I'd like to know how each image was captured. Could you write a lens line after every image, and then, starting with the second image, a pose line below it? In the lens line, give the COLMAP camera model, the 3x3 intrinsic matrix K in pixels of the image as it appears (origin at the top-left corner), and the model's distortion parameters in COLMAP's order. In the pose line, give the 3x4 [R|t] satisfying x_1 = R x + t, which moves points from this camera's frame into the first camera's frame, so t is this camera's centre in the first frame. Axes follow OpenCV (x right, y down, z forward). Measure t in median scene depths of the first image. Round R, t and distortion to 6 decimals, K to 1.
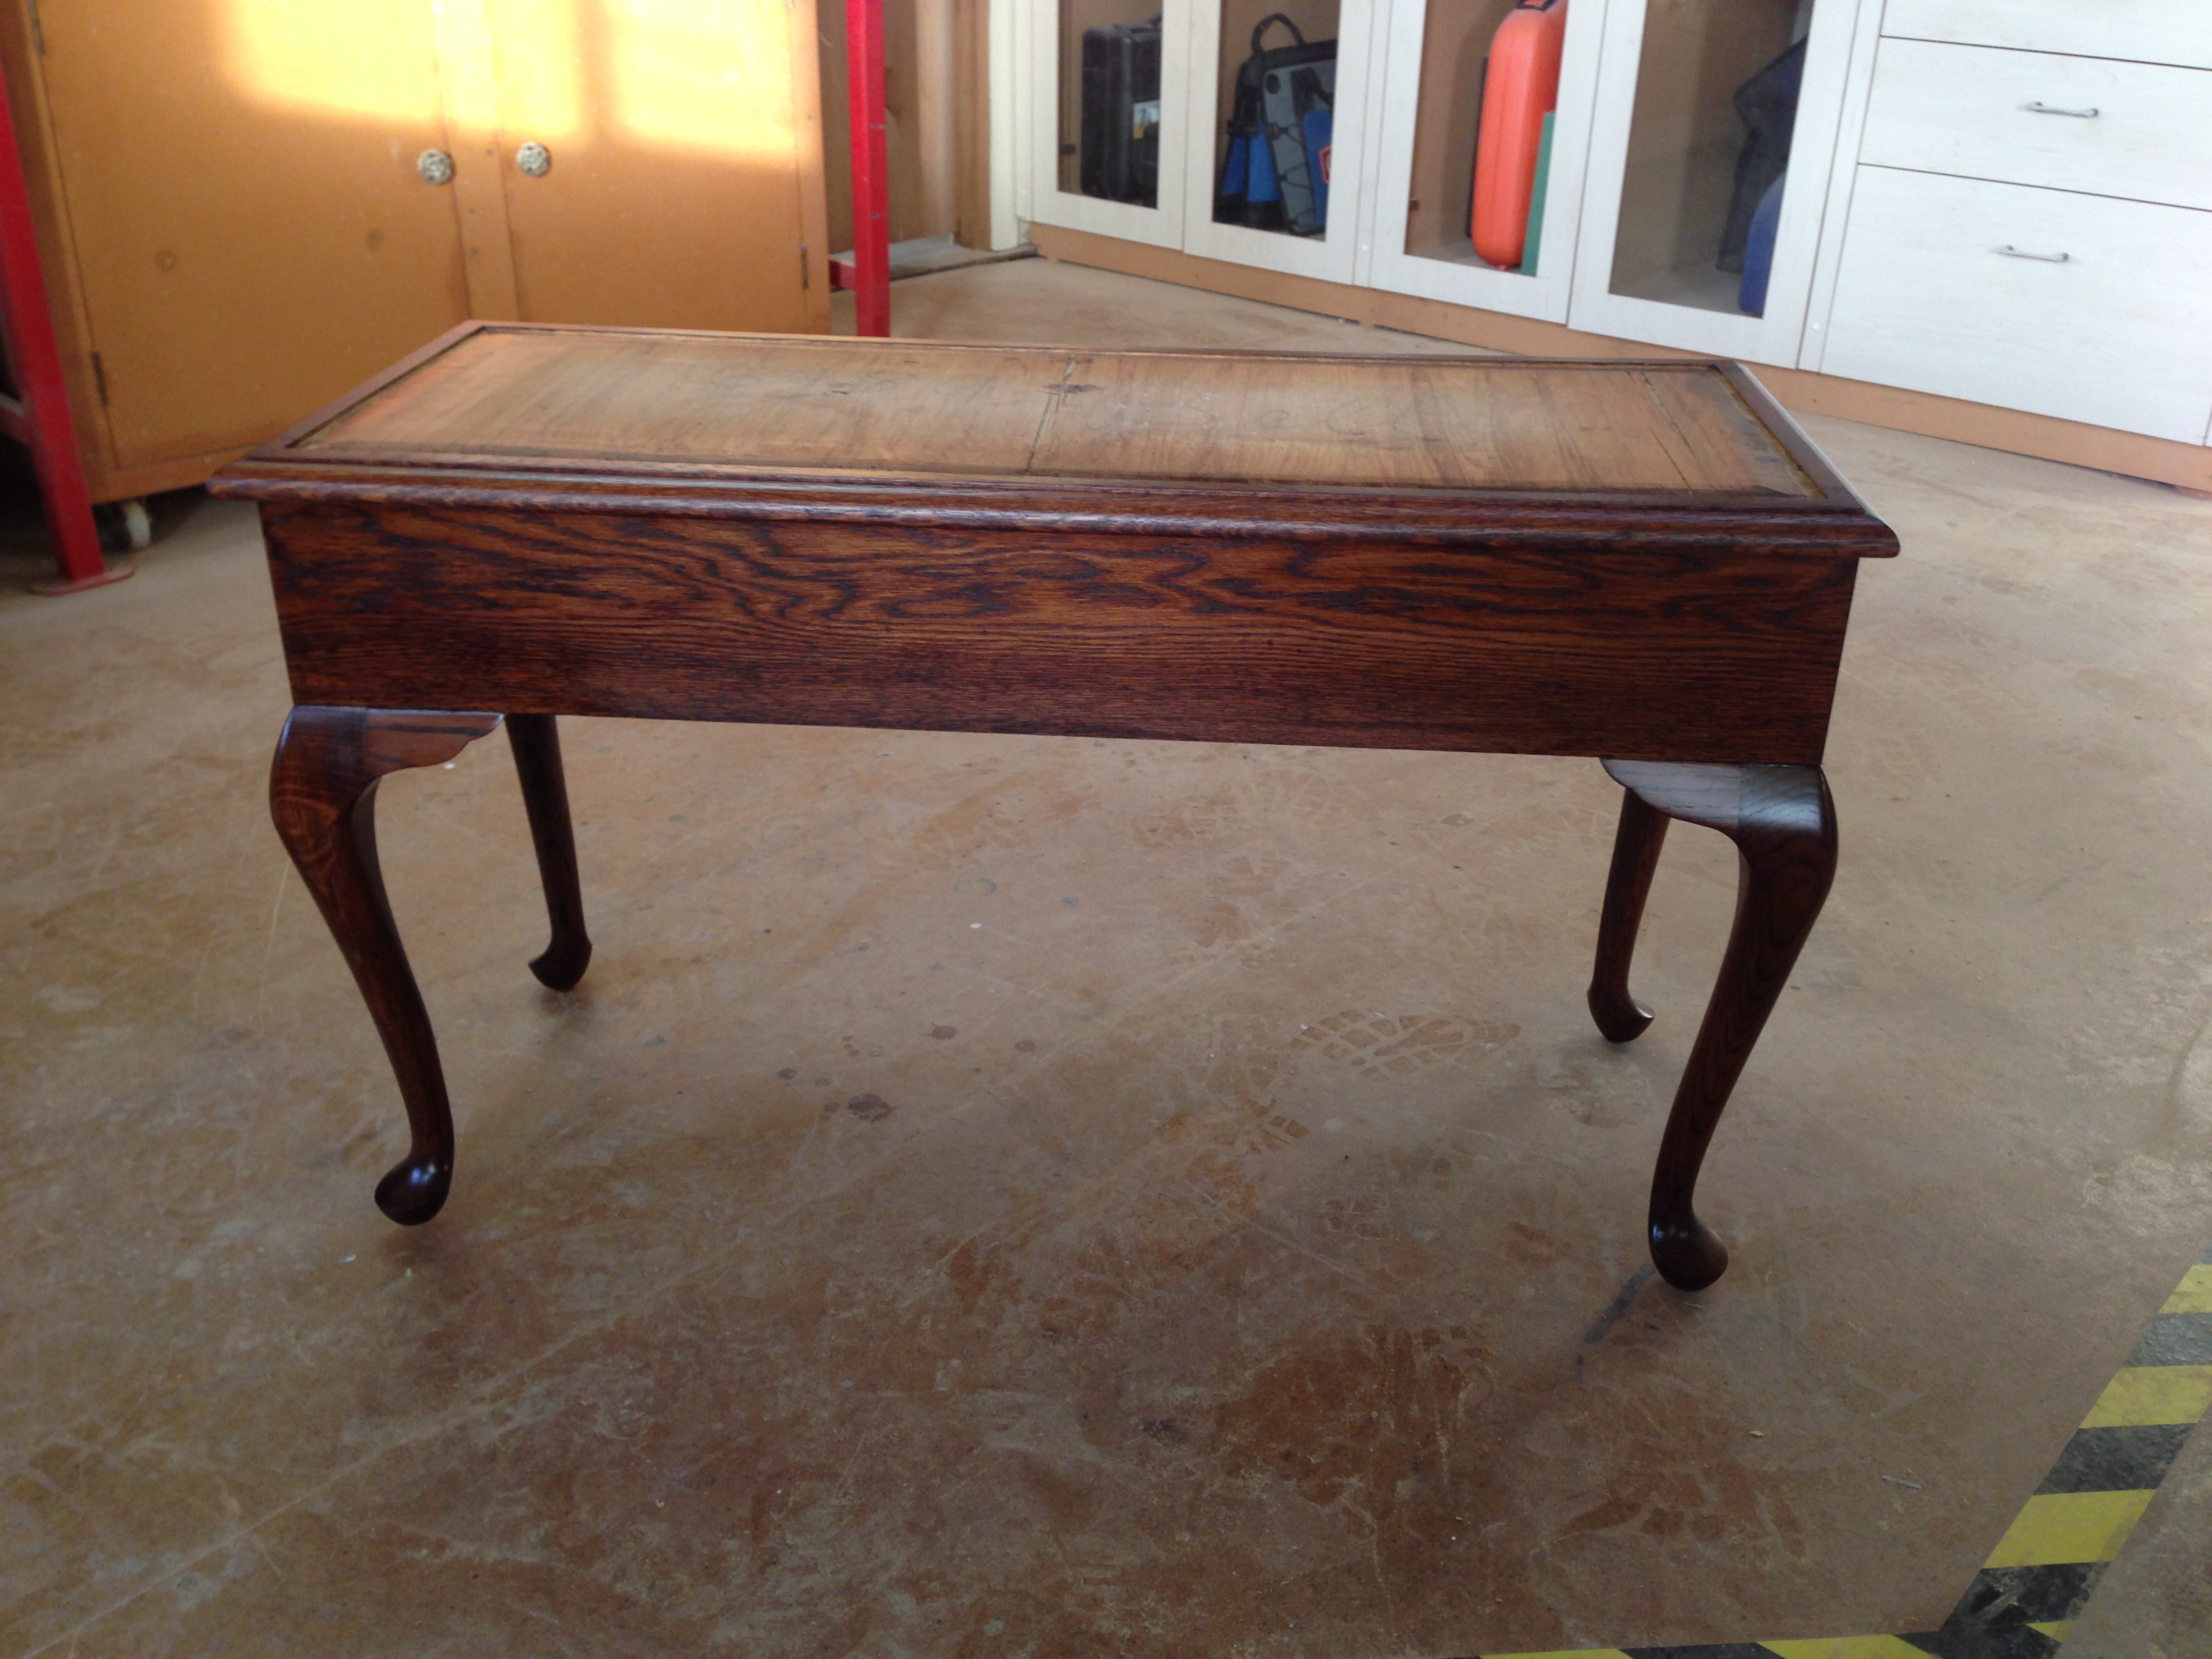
lens RADIAL K [[2037.3, 0, 1102.4], [0, 2037.3, 804.2], [0, 0, 1]] dist [0.146647, -0.254030]
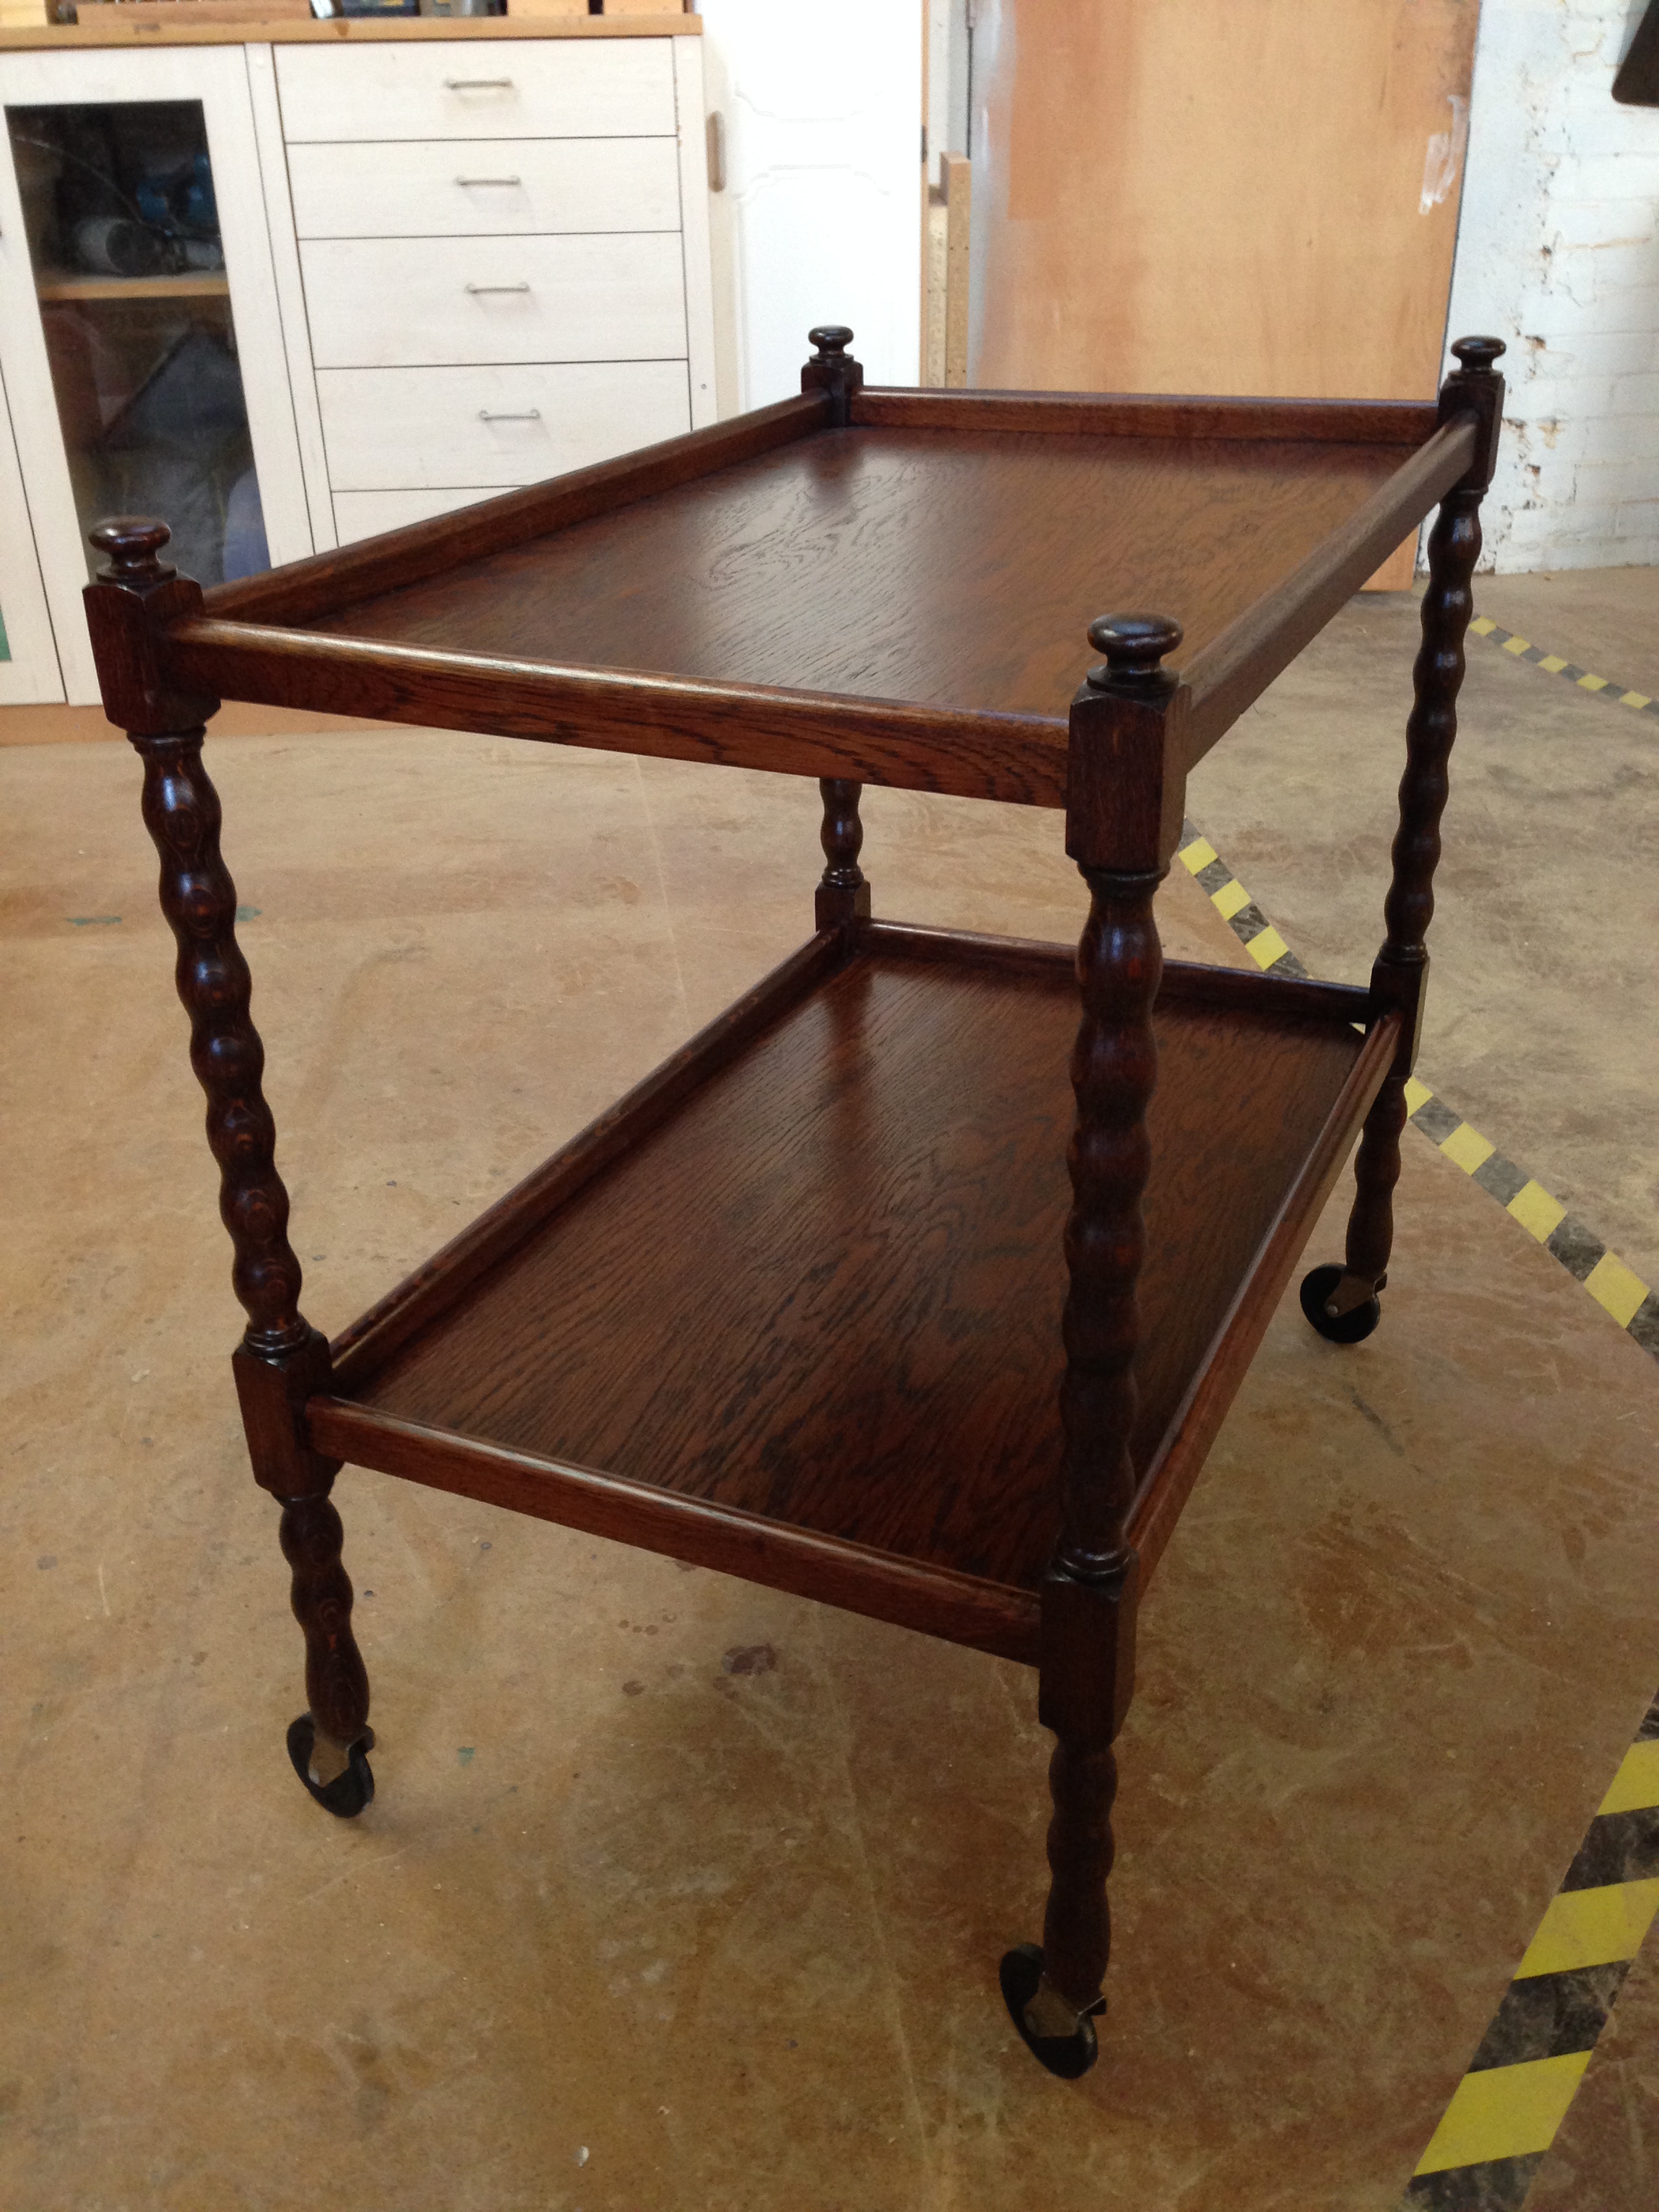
lens RADIAL K [[2015.4, 0, 829.0], [0, 2015.4, 1111.4], [0, 0, 1]] dist [0.170110, -0.313349]
pose [[0.628193, -0.377367, 0.680417, -0.626864], [0.367170, 0.914790, 0.168364, -0.220208], [-0.685974, 0.144064, 0.713222, 0.290714]]
